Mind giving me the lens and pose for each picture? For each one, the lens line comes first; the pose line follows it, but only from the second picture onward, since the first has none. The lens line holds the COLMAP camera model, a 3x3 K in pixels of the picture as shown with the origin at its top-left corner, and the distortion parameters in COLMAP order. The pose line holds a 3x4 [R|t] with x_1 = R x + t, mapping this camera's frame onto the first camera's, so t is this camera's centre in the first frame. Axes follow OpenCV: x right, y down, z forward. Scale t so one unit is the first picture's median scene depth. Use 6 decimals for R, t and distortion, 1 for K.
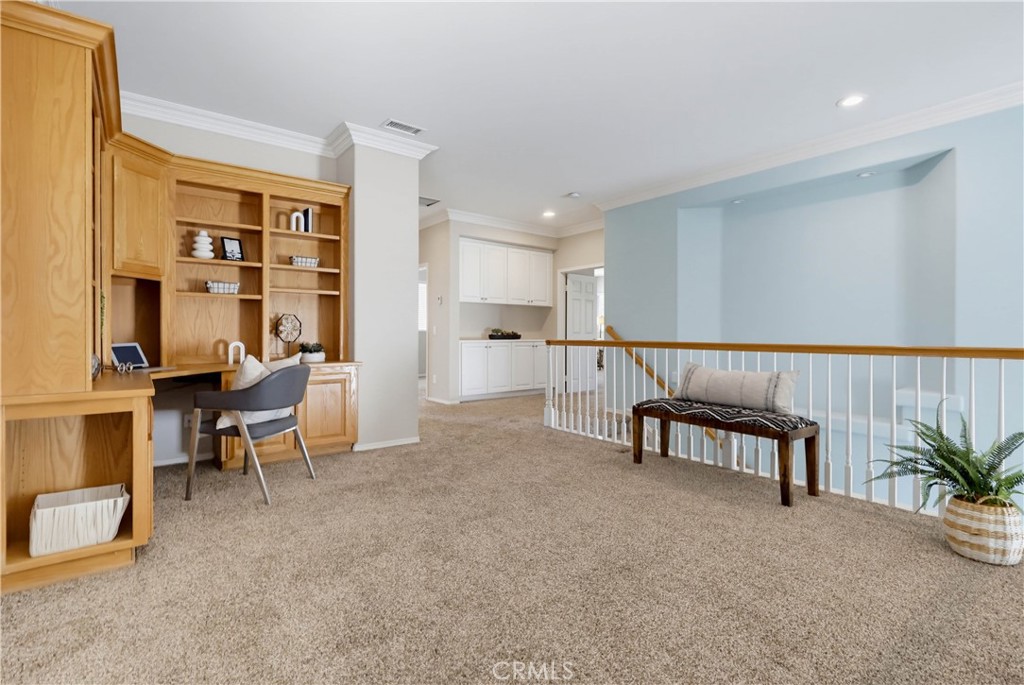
lens RADIAL K [[483.3, 0, 512.9], [0, 483.3, 334.5], [0, 0, 1]] dist [-0.000895, -0.000016]
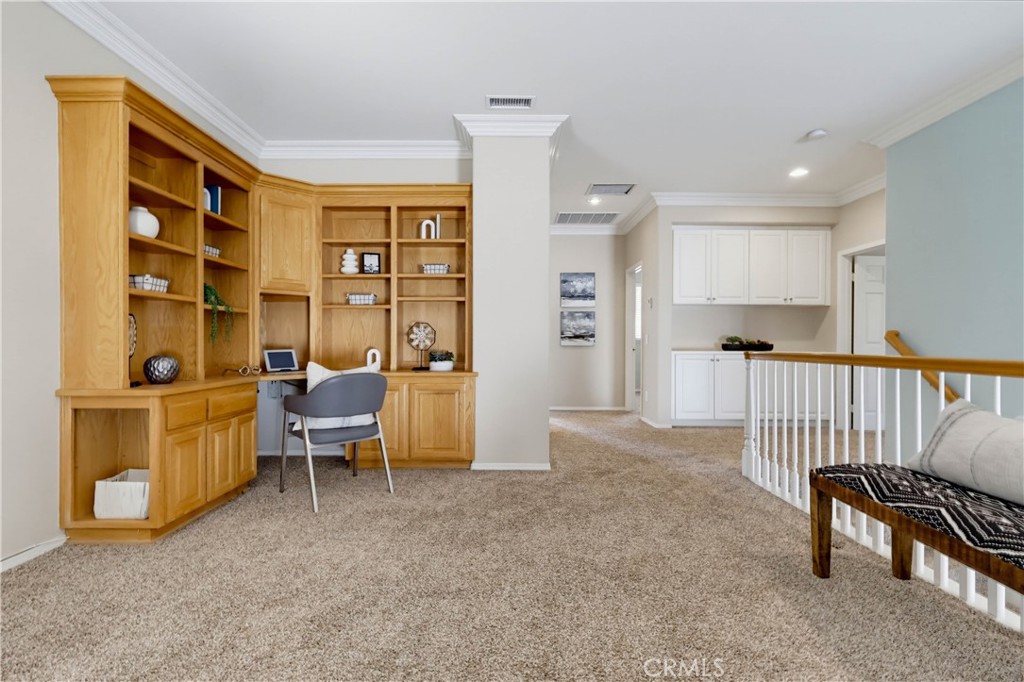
lens RADIAL K [[481.2, 0, 509.6], [0, 481.2, 342.8], [0, 0, 1]] dist [-0.001049, 0.000283]
pose [[0.786326, 0.001777, -0.617809, 0.300643], [-0.003814, 0.999991, -0.001979, 0.001466], [0.617800, 0.003913, 0.786326, 0.326466]]
